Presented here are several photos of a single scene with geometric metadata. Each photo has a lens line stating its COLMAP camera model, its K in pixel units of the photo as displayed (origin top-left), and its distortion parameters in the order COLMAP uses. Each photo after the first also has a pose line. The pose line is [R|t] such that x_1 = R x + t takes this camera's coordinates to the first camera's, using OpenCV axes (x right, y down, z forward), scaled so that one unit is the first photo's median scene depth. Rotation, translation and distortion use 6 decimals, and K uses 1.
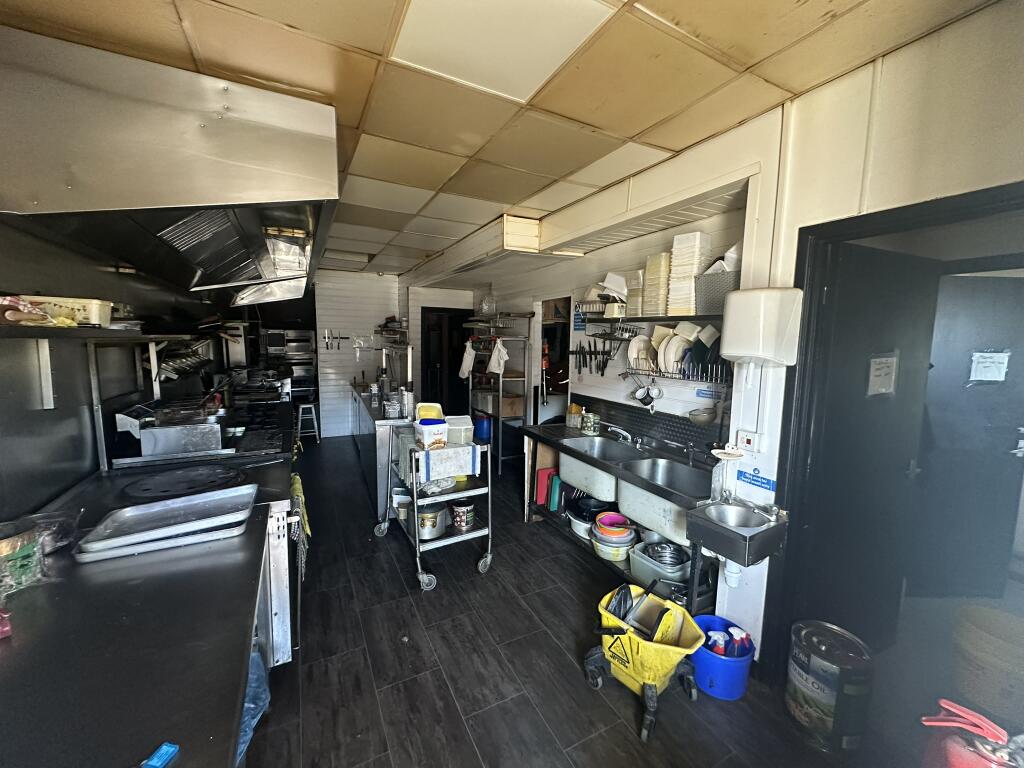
lens RADIAL K [[407.2, 0, 510.2], [0, 407.2, 384.2], [0, 0, 1]] dist [-0.004004, -0.000321]
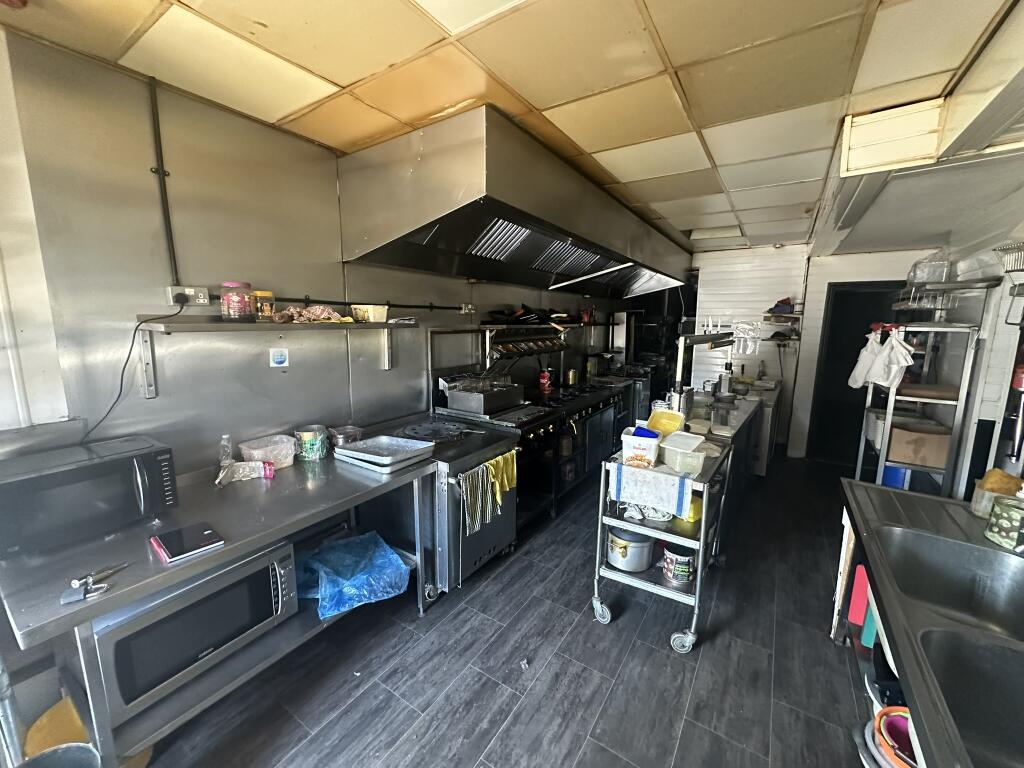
lens RADIAL K [[407.2, 0, 508.8], [0, 407.2, 383.9], [0, 0, 1]] dist [-0.004004, -0.000321]
pose [[0.472287, 0.123343, -0.872772, 0.391598], [-0.095830, 0.991477, 0.088262, -0.051515], [0.876220, 0.041953, 0.480081, 0.390200]]
